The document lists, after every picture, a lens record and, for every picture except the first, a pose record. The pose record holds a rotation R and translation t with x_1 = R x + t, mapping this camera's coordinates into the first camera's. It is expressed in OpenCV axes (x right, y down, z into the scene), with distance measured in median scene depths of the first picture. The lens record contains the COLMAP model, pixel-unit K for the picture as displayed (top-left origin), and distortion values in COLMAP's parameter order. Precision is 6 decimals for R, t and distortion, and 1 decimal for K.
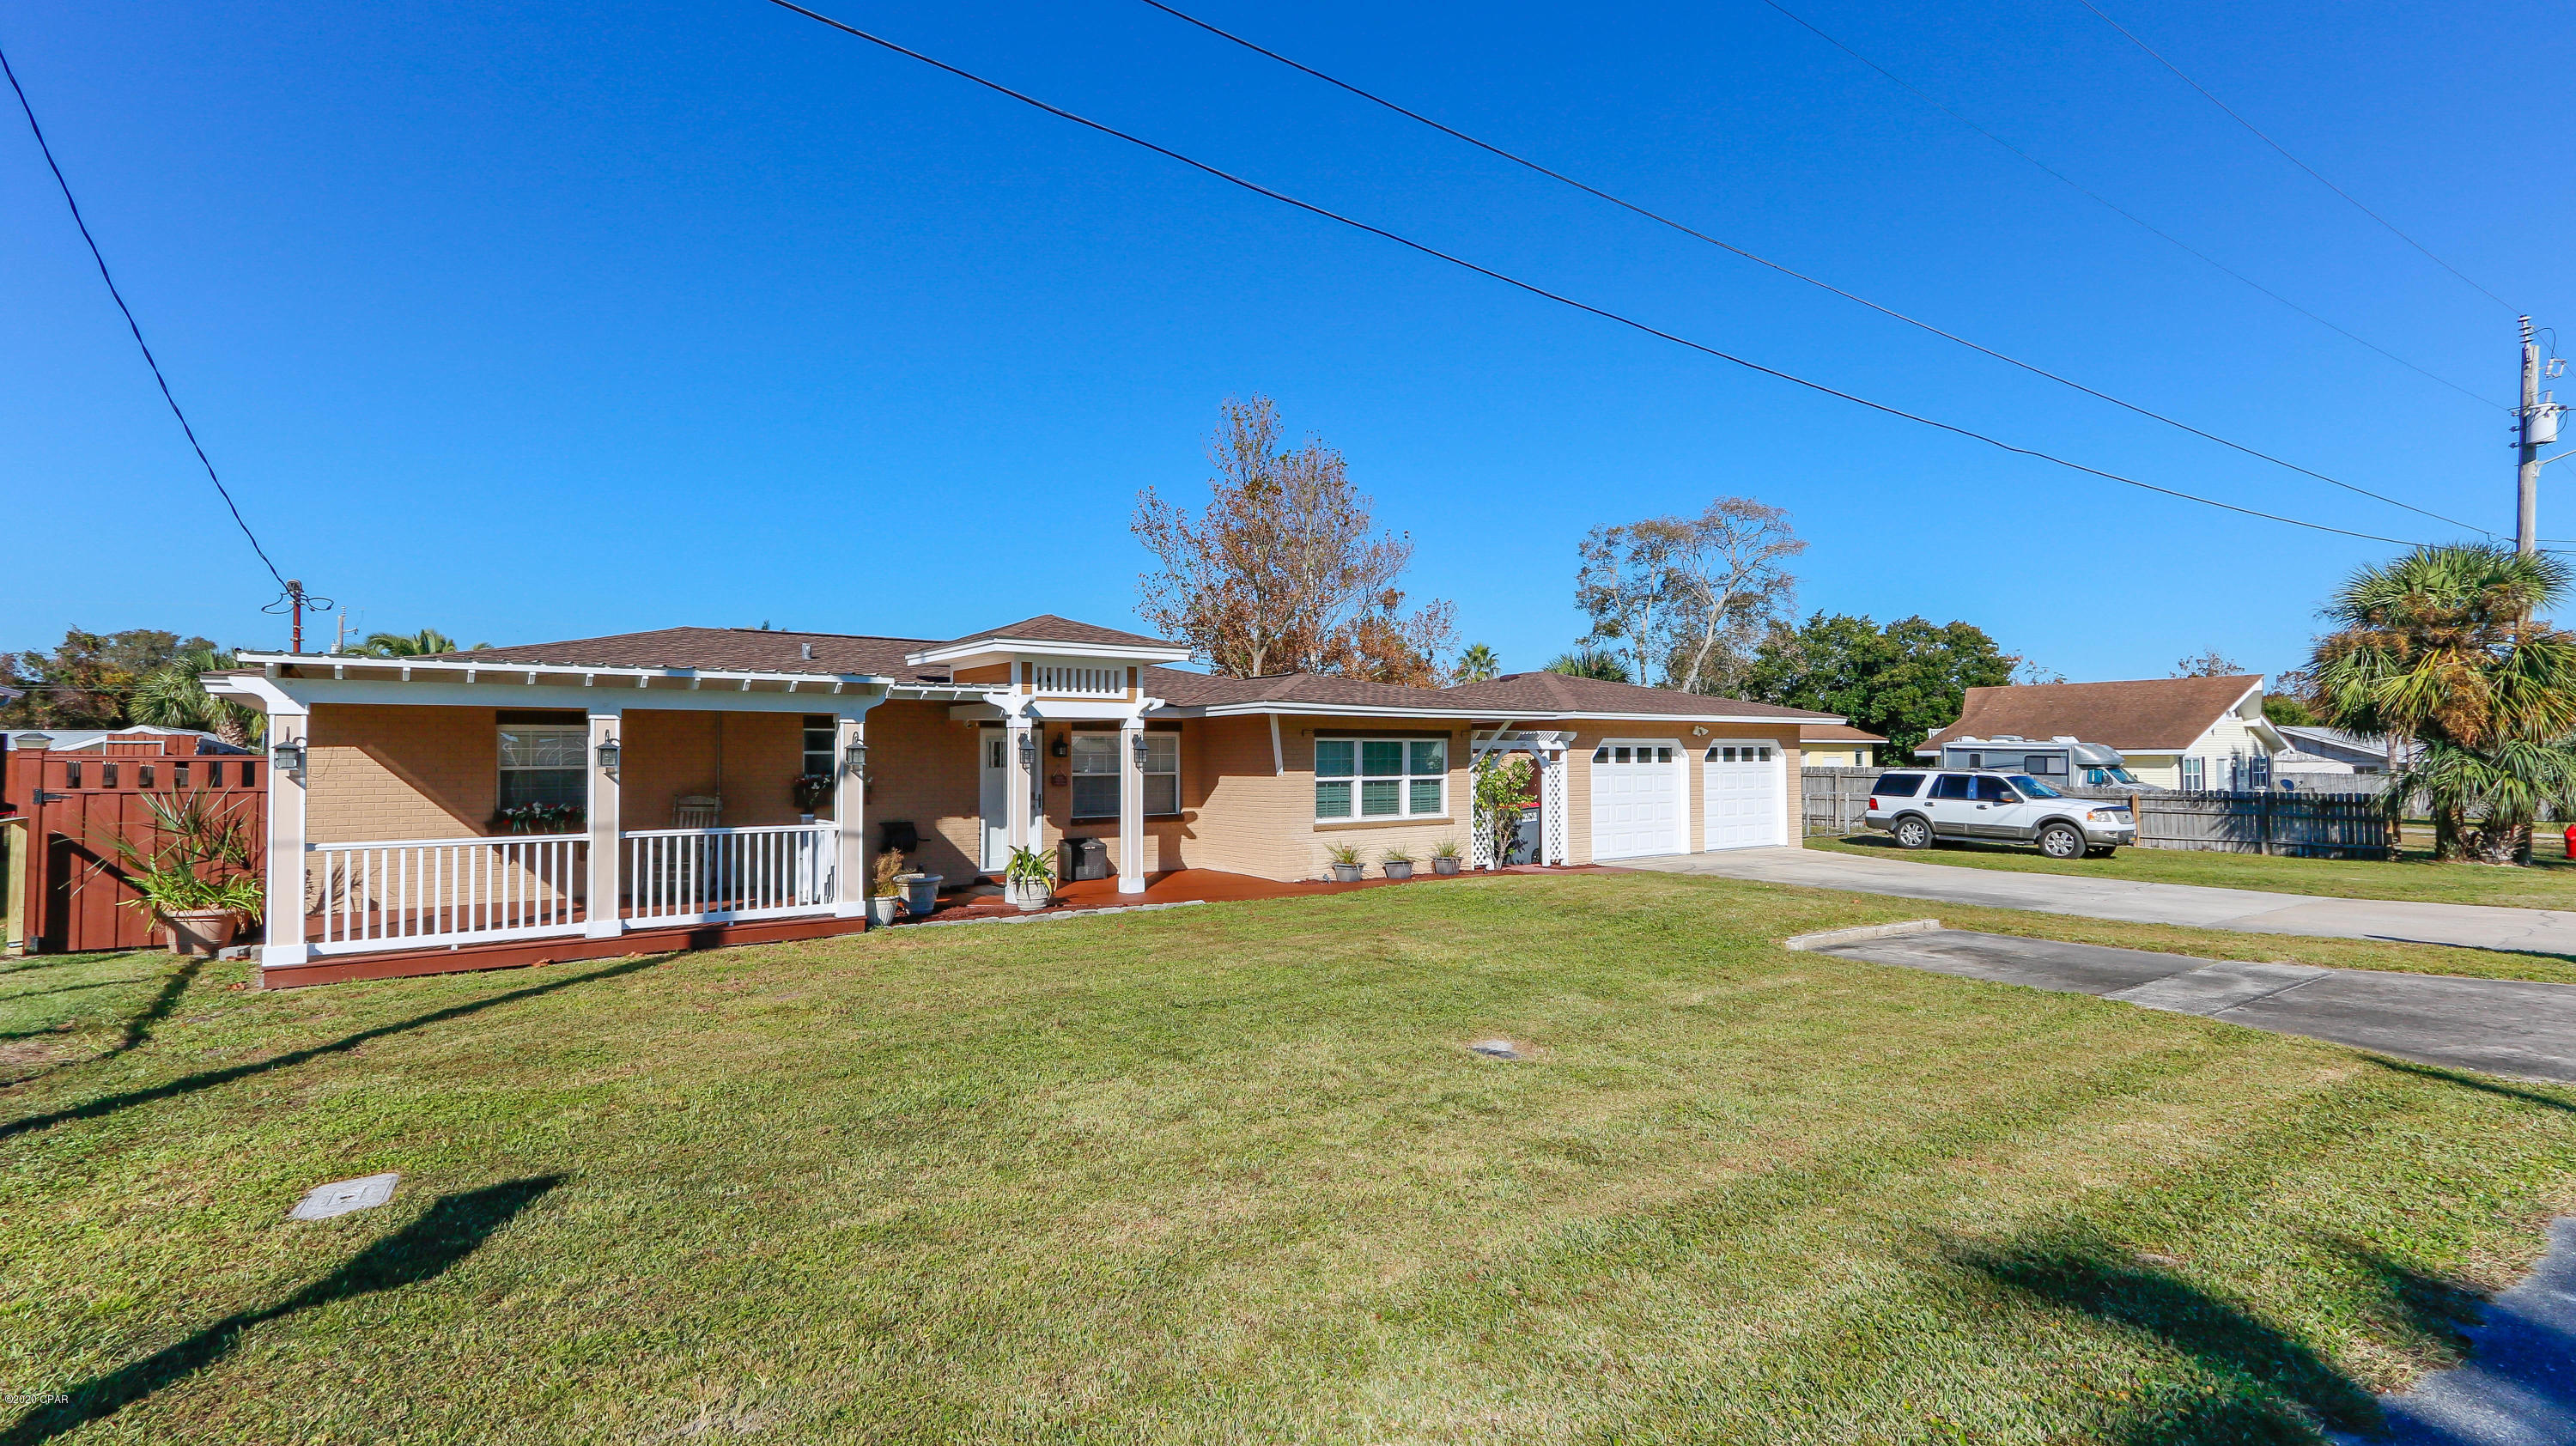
lens RADIAL K [[1241.7, 0, 1283.2], [0, 1241.7, 728.6], [0, 0, 1]] dist [0.018323, 0.001315]
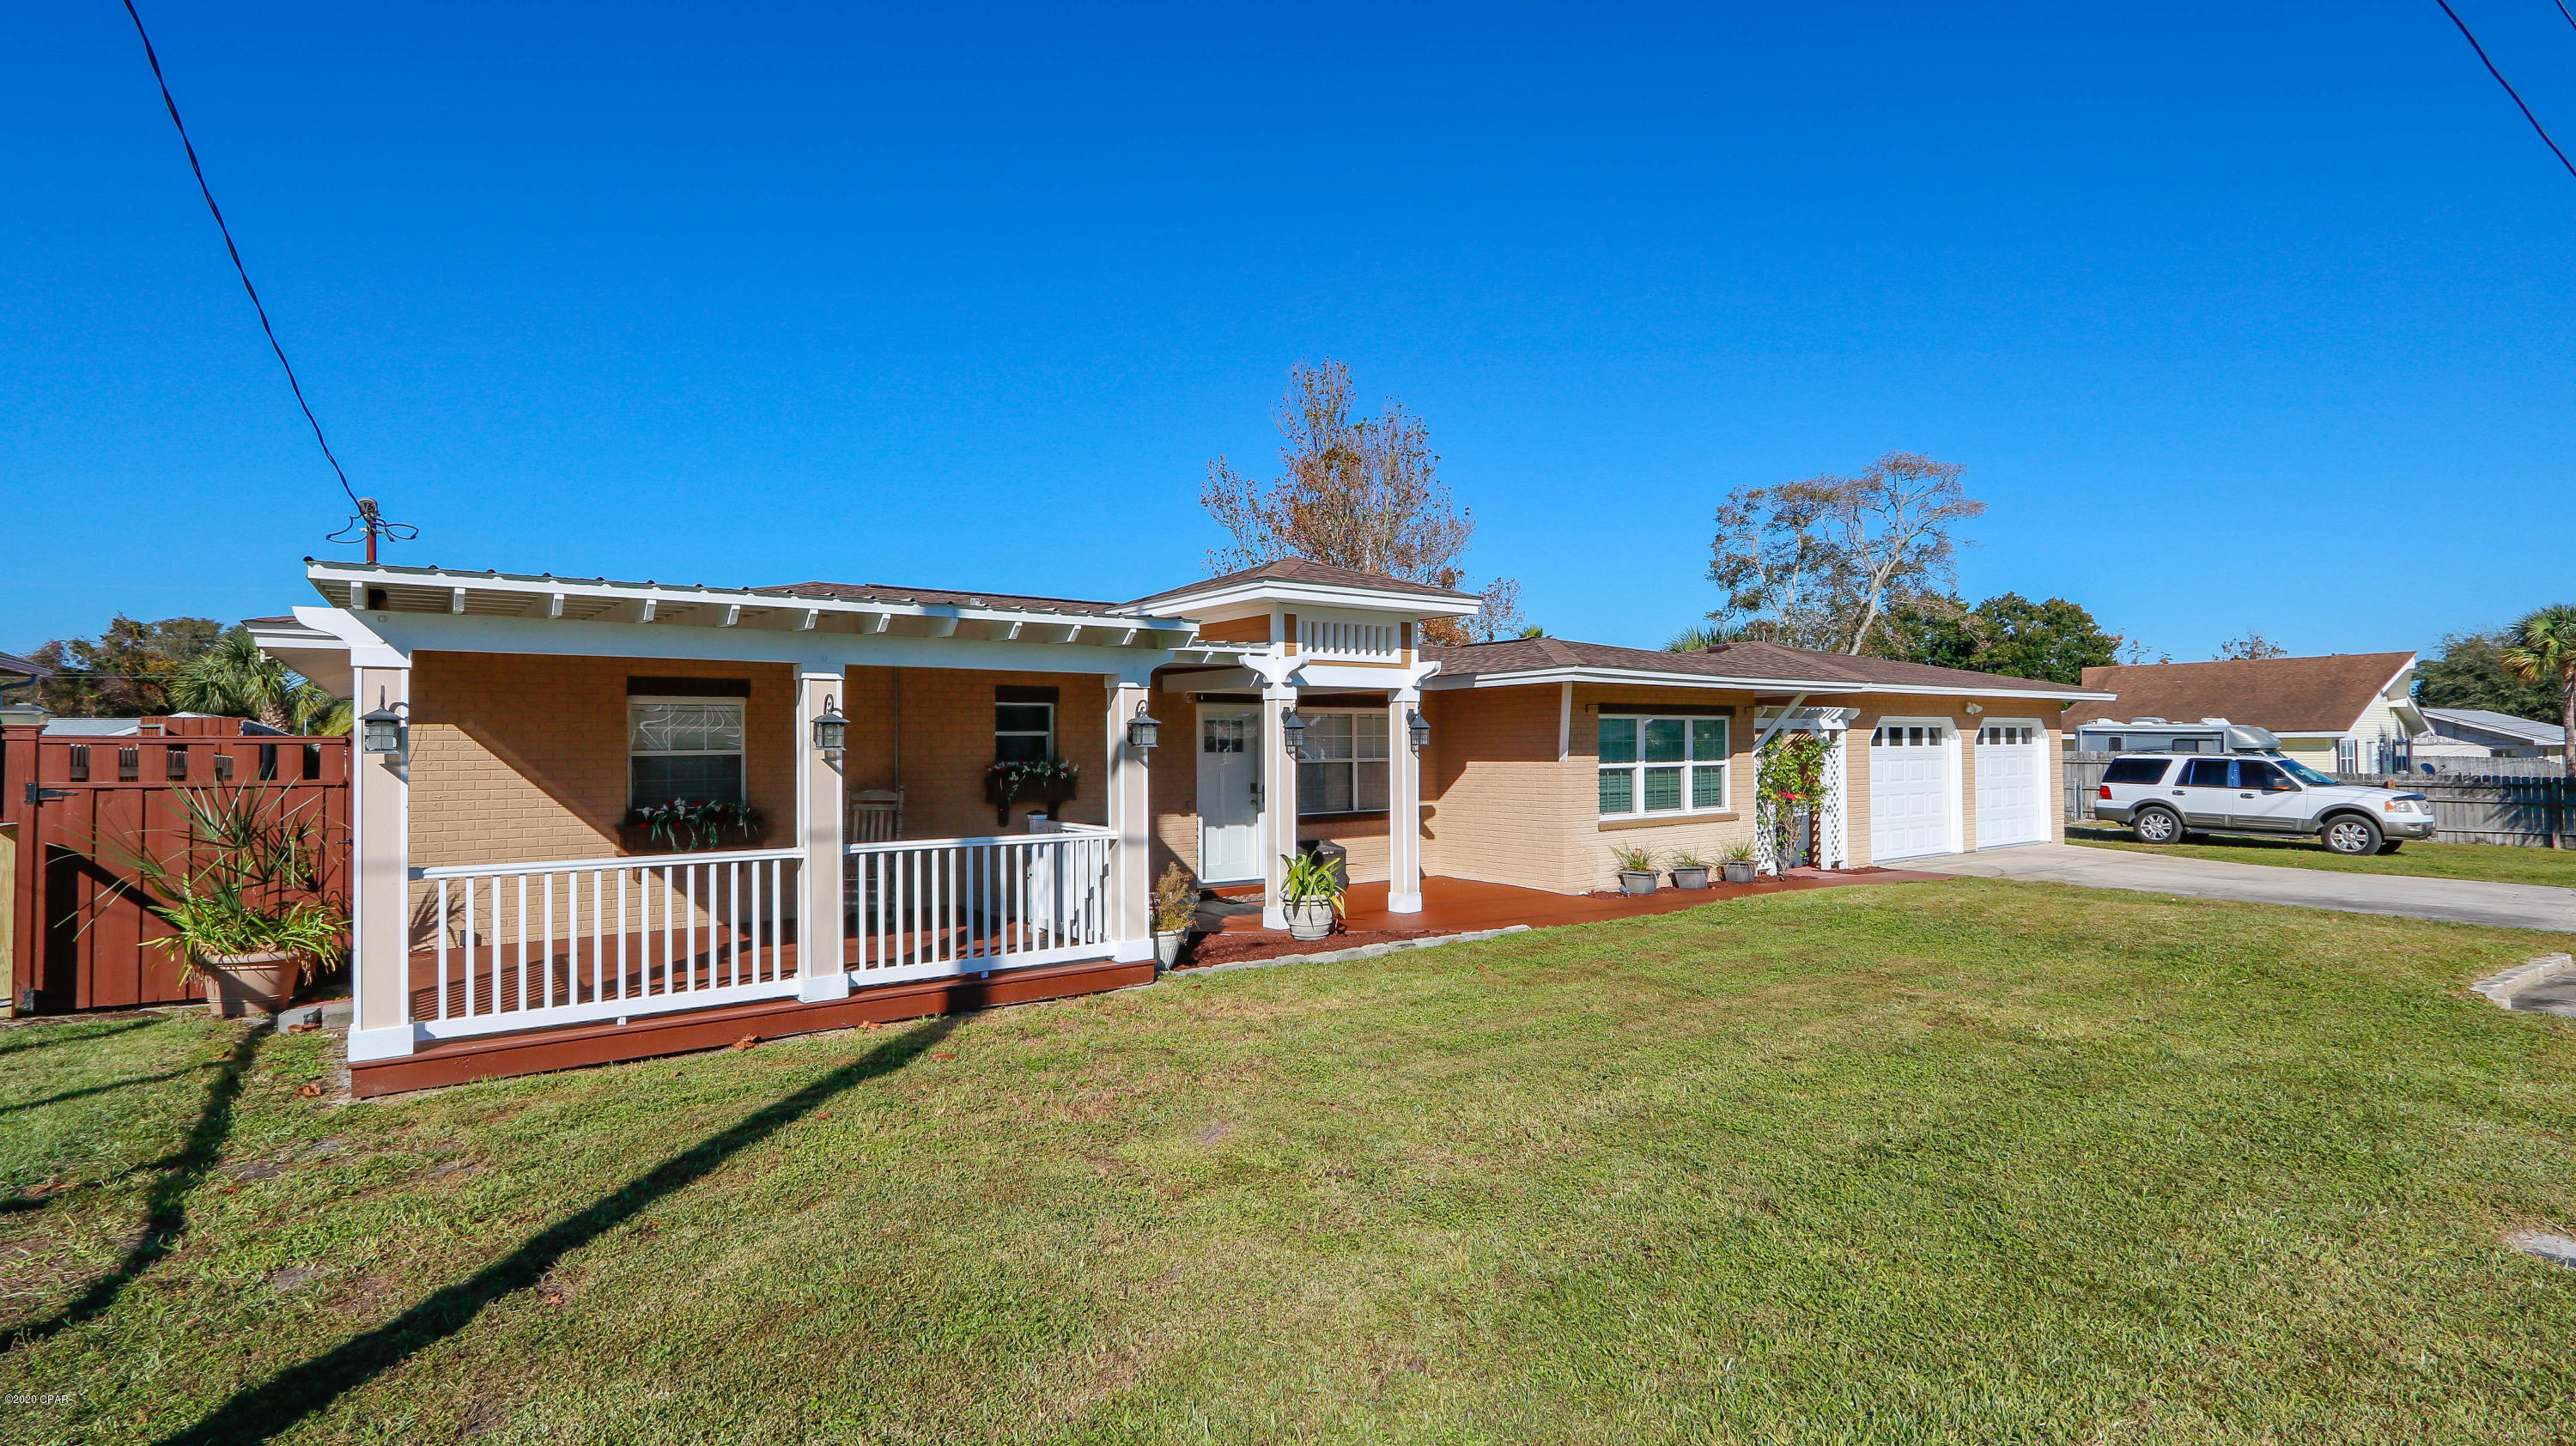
lens RADIAL K [[1254.5, 0, 1288.0], [0, 1254.5, 723.0], [0, 0, 1]] dist [-0.000407, -0.000801]
pose [[0.999883, -0.003207, -0.014926, -0.162108], [0.003292, 0.999978, 0.005675, 0.007632], [0.014908, -0.005723, 0.999872, 0.185762]]
